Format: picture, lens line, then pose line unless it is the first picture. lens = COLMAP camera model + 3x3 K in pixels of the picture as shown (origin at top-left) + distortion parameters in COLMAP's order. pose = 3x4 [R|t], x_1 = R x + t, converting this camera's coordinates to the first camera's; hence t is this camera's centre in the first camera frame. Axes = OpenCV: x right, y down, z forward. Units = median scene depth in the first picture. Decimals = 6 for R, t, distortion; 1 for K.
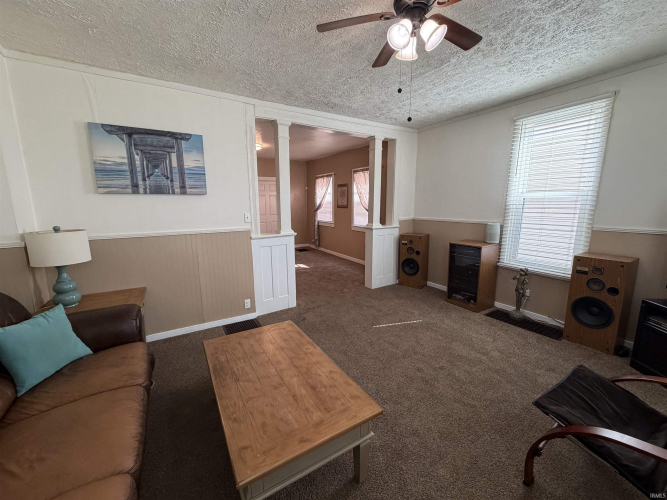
lens RADIAL K [[263.2, 0, 332.6], [0, 263.2, 248.0], [0, 0, 1]] dist [-0.002950, 0.000119]
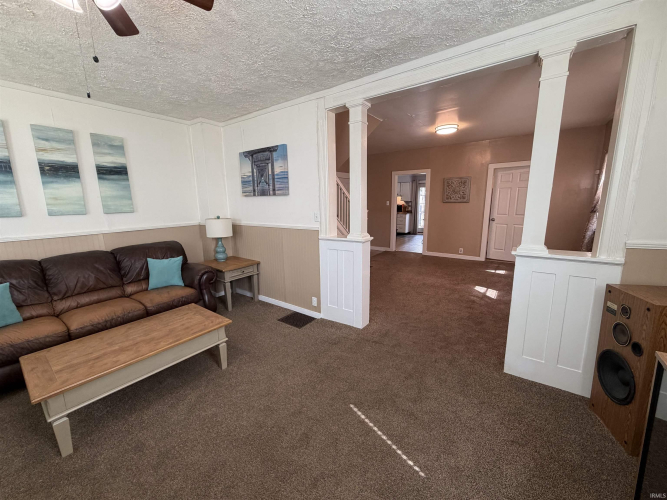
lens RADIAL K [[263.2, 0, 328.0], [0, 263.2, 248.6], [0, 0, 1]] dist [-0.002950, 0.000119]
pose [[0.380251, 0.164448, -0.910146, 0.718358], [-0.144893, 0.982507, 0.116988, -0.141342], [0.913463, 0.087389, 0.397427, 0.766255]]
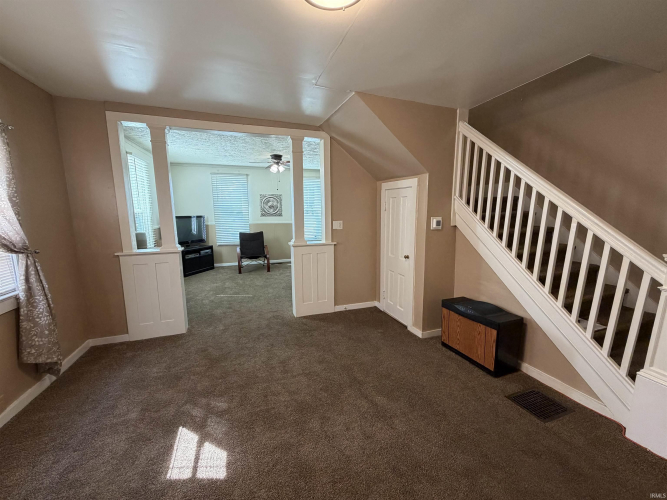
lens RADIAL K [[263.2, 0, 330.4], [0, 263.2, 249.1], [0, 0, 1]] dist [-0.002950, 0.000119]
pose [[-0.981441, -0.014887, 0.191188, -0.660469], [0.042554, 0.955220, 0.292822, -0.444025], [-0.186985, 0.295523, -0.936858, 2.572925]]
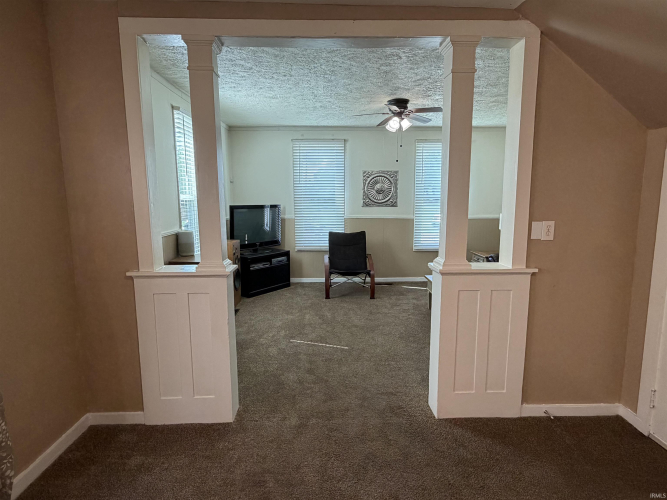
lens RADIAL K [[365.8, 0, 334.6], [0, 365.8, 250.4], [0, 0, 1]] dist [-0.000407, 0.001433]
pose [[-0.877129, -0.058256, 0.476709, -0.415054], [0.084412, 0.958462, 0.272444, -0.390255], [-0.472778, 0.279208, -0.835777, 2.200576]]
